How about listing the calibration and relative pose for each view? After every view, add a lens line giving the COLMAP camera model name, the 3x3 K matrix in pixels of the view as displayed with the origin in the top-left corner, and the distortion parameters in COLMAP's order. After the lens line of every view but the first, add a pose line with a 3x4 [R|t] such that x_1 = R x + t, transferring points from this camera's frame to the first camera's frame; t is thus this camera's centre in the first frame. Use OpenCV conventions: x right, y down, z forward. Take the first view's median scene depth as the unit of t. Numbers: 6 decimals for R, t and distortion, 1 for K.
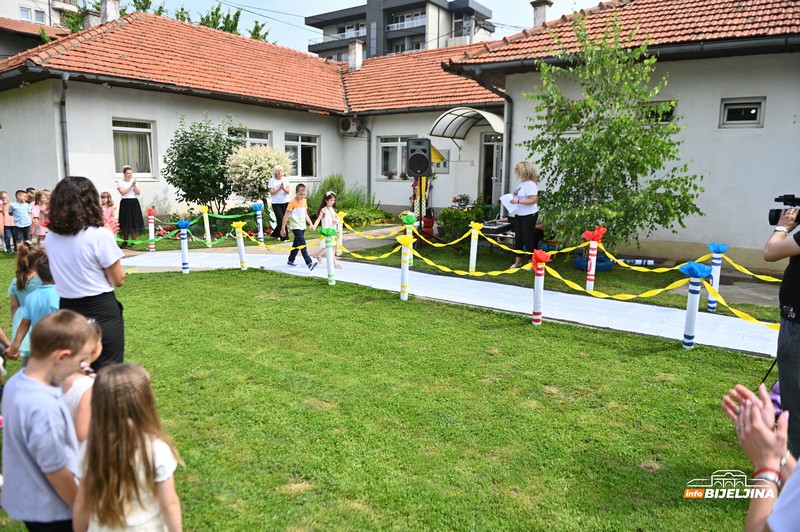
lens RADIAL K [[556.0, 0, 400.0], [0, 556.0, 266.0], [0, 0, 1]] dist [-0.047170, -0.000609]
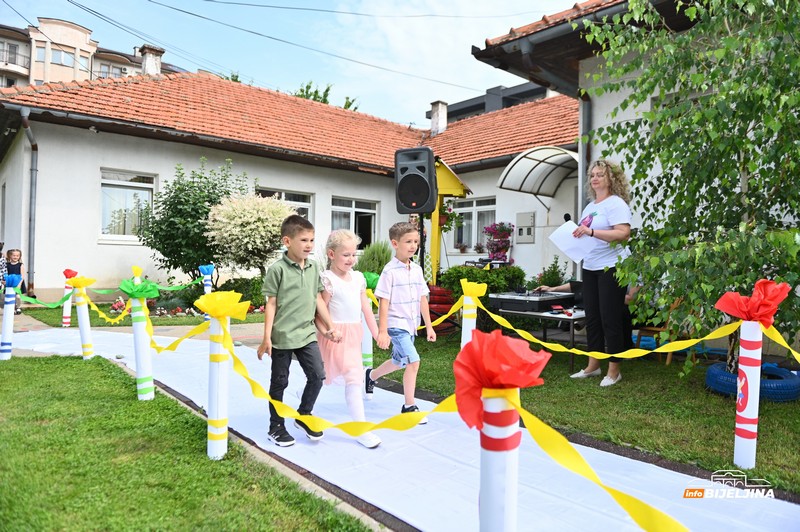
lens RADIAL K [[553.3, 0, 400.0], [0, 553.3, 266.0], [0, 0, 1]] dist [-0.052789, 0.000146]
pose [[0.971751, 0.005460, -0.235946, 0.120404], [-0.045498, 0.985313, -0.164584, -0.007533], [0.231582, 0.170670, 0.957727, 0.344294]]
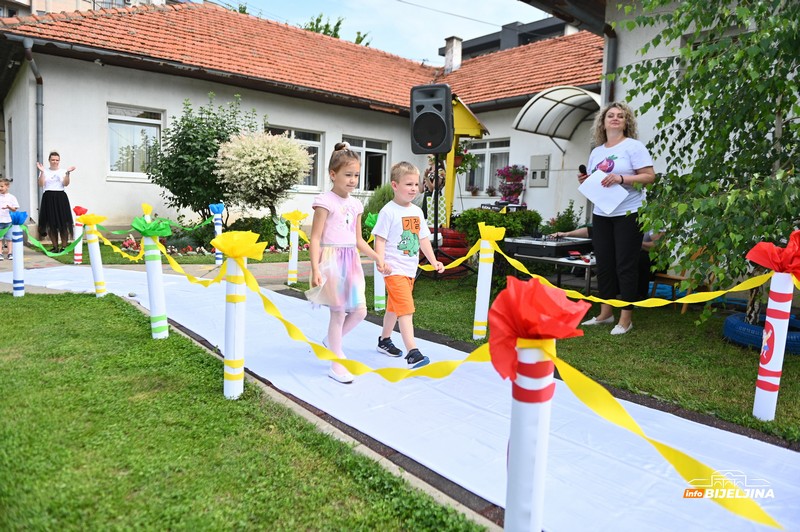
lens RADIAL K [[553.3, 0, 400.0], [0, 553.3, 266.0], [0, 0, 1]] dist [-0.052789, 0.000146]
pose [[0.967736, 0.048273, -0.247301, 0.114903], [-0.064940, 0.996103, -0.059685, -0.008206], [0.243456, 0.073819, 0.967099, 0.349189]]
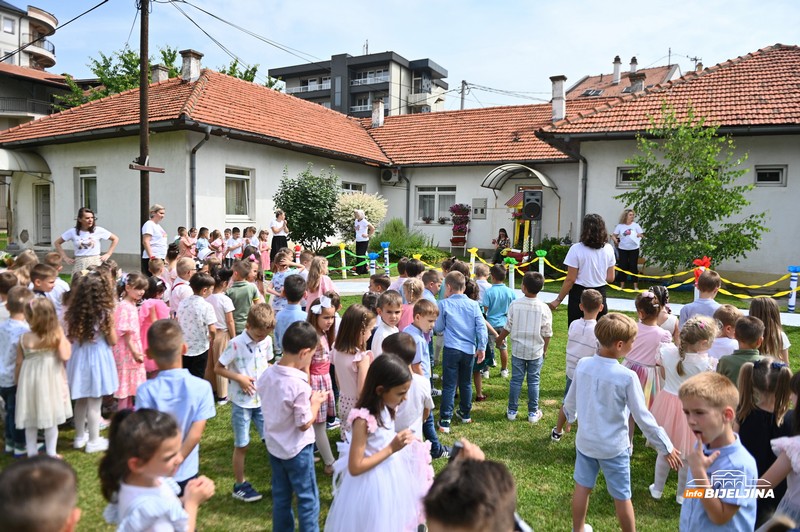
lens RADIAL K [[556.0, 0, 400.0], [0, 556.0, 266.0], [0, 0, 1]] dist [-0.047170, -0.000609]
pose [[0.991936, -0.001654, 0.126730, -0.324605], [0.012188, 0.996526, -0.082389, 0.032588], [-0.126153, 0.083270, 0.988510, -0.152481]]
